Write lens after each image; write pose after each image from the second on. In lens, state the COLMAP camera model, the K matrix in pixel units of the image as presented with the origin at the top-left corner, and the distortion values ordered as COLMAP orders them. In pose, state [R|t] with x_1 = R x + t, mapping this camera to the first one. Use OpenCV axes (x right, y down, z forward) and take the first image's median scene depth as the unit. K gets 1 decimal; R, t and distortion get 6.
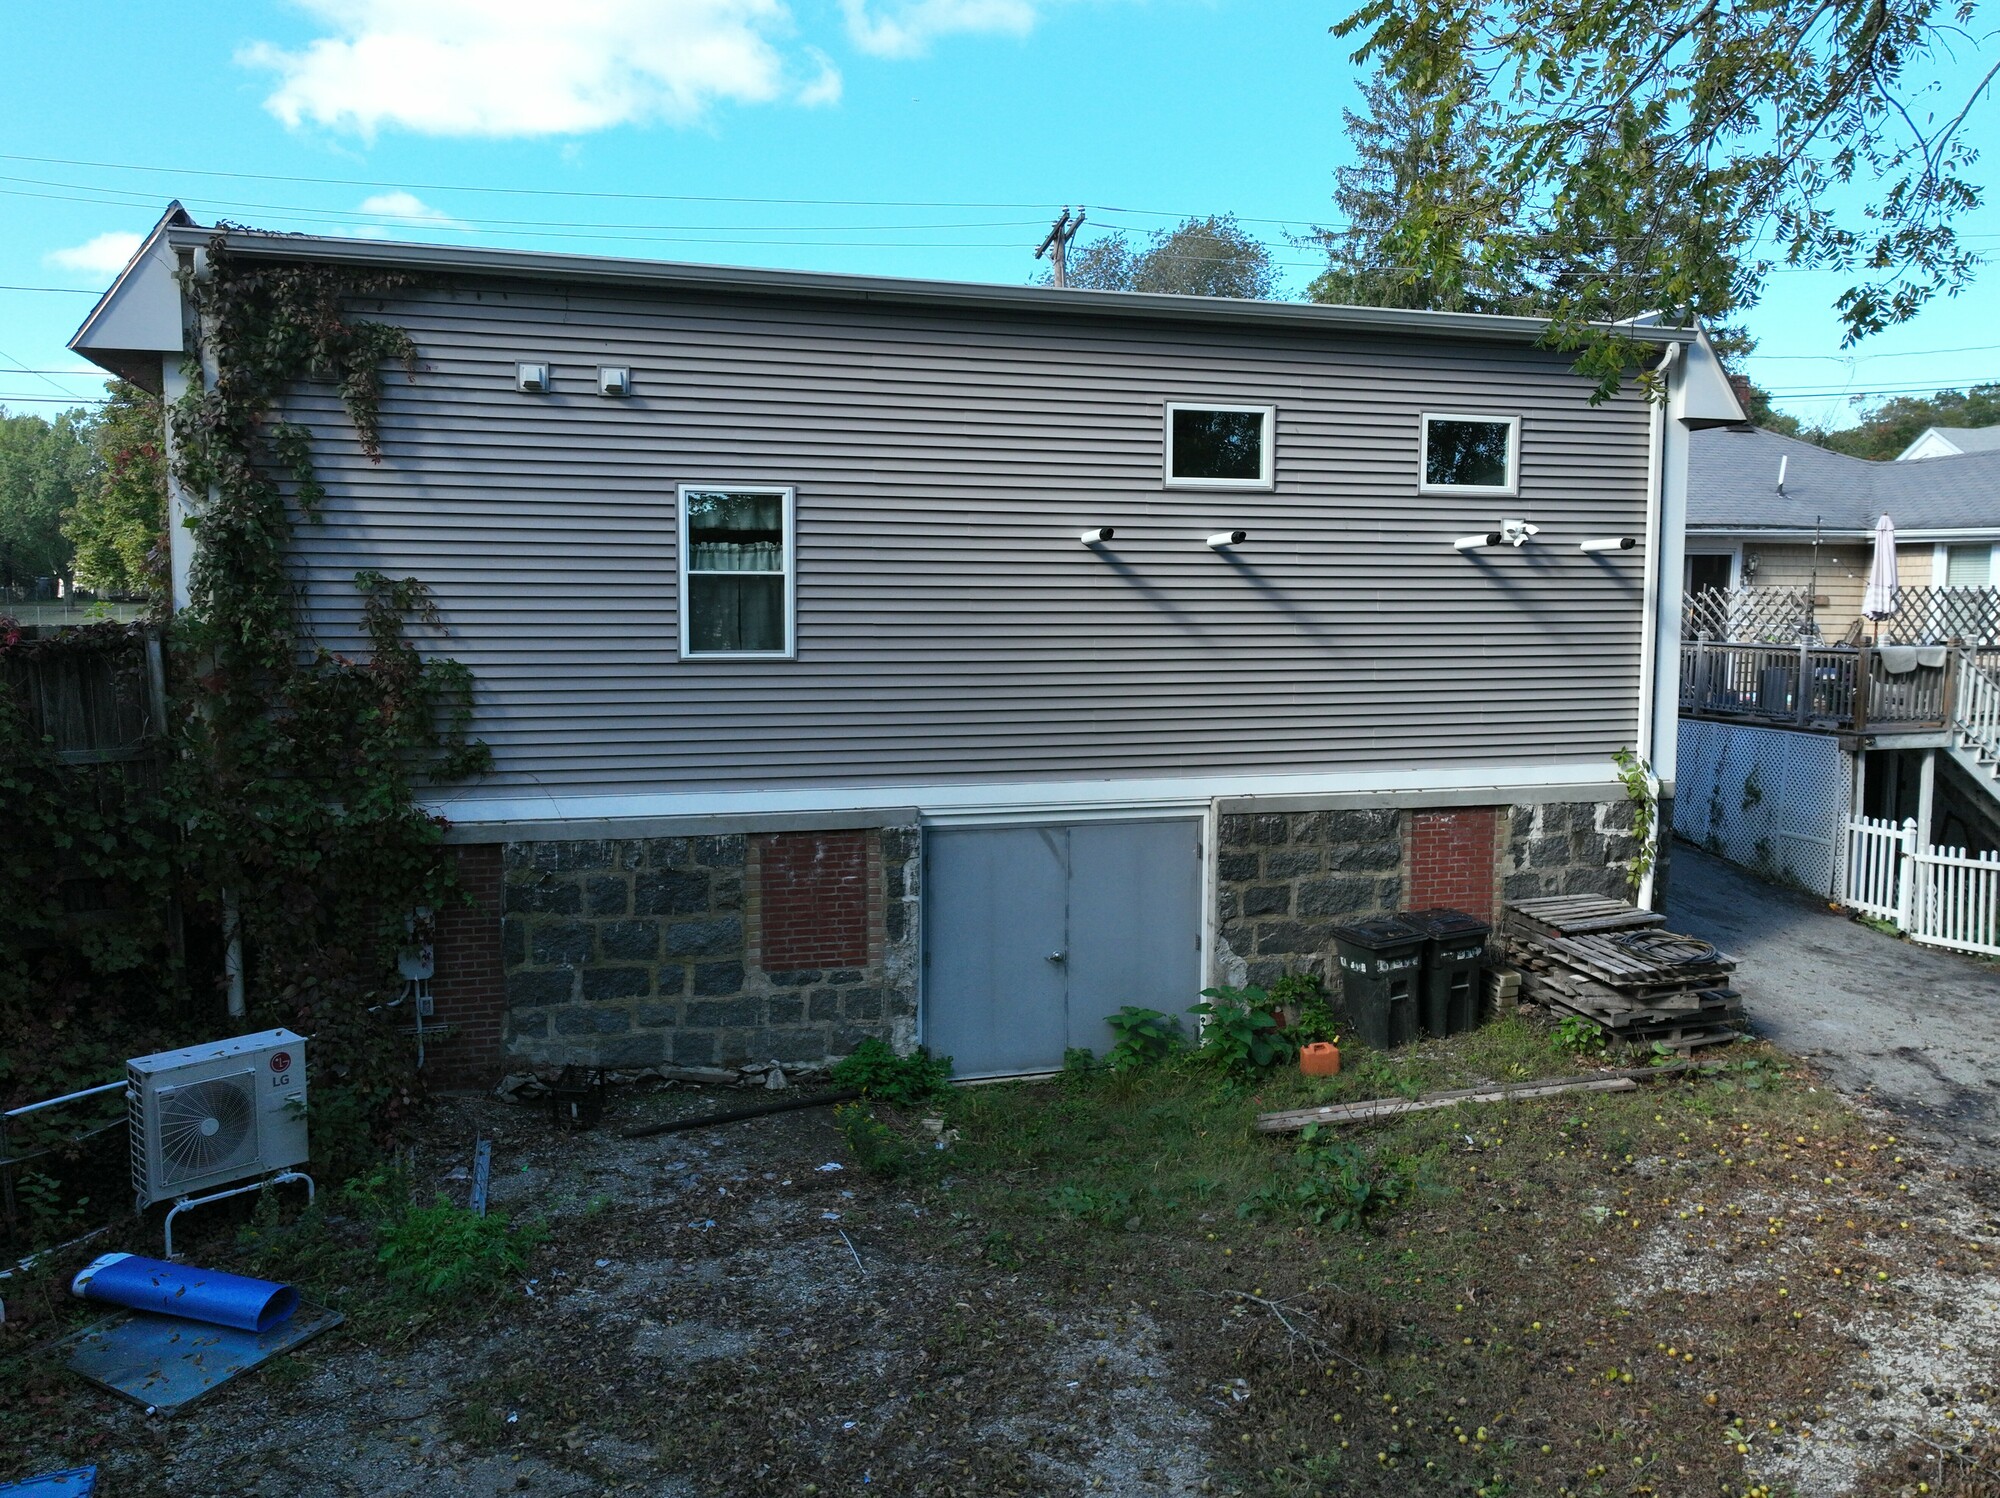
lens RADIAL K [[1581.2, 0, 995.7], [0, 1581.2, 748.0], [0, 0, 1]] dist [0.000802, 0.009642]
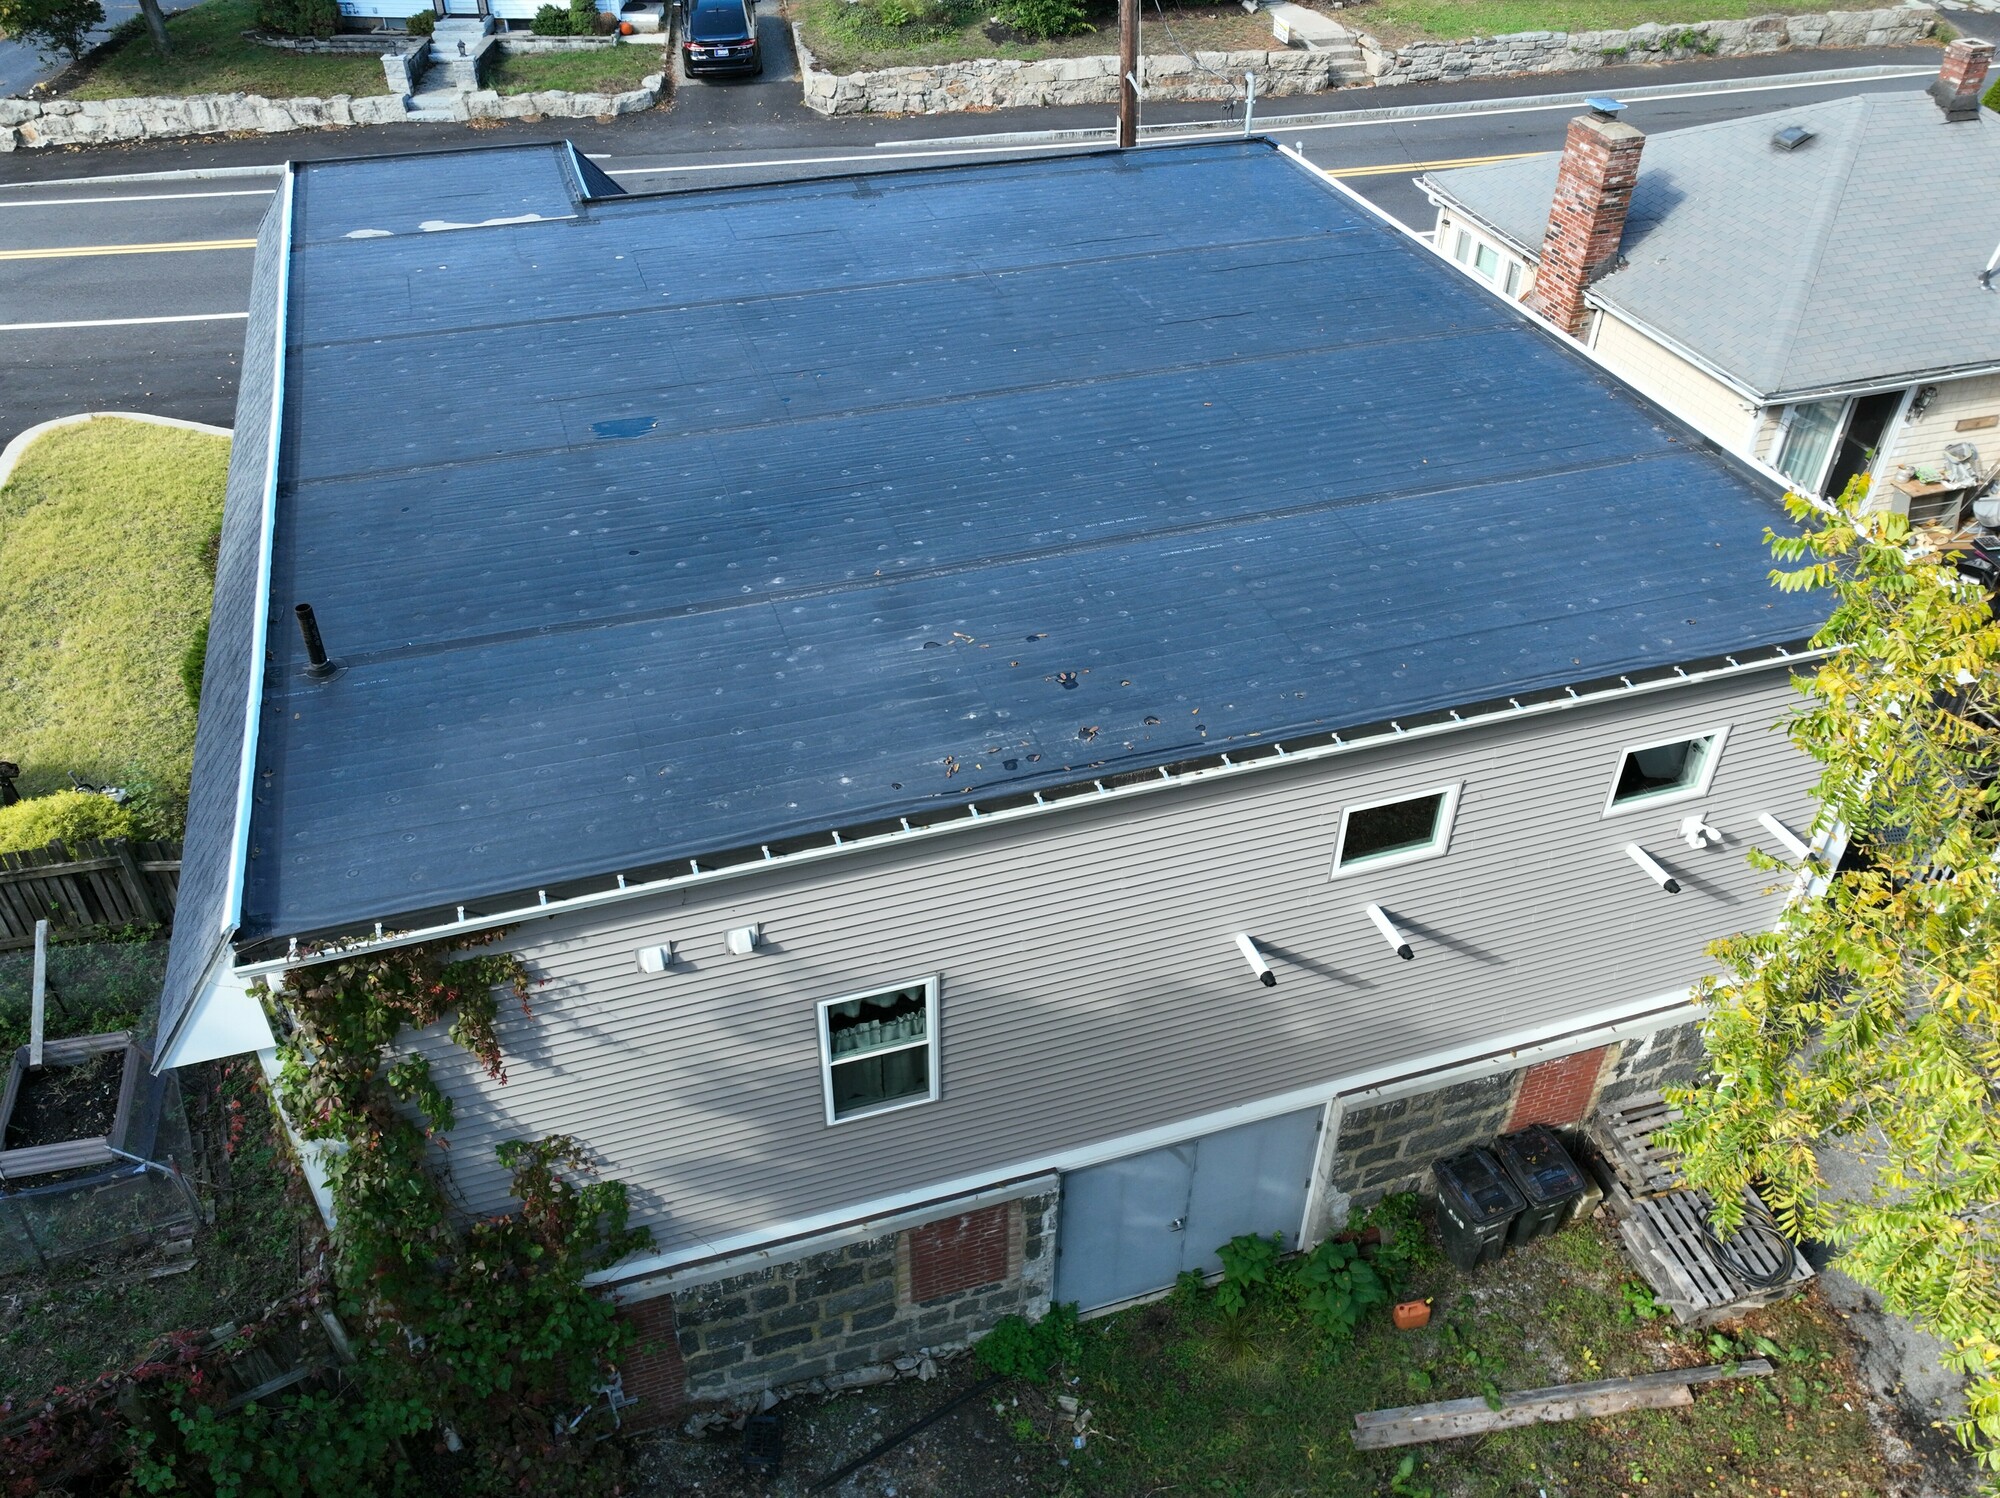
lens RADIAL K [[1581.2, 0, 1001.1], [0, 1581.2, 739.0], [0, 0, 1]] dist [0.000802, 0.009642]
pose [[0.999852, -0.004534, 0.016573, -0.101775], [-0.004738, 0.854420, 0.519561, -0.739439], [-0.016516, -0.519563, 0.854273, 0.272617]]
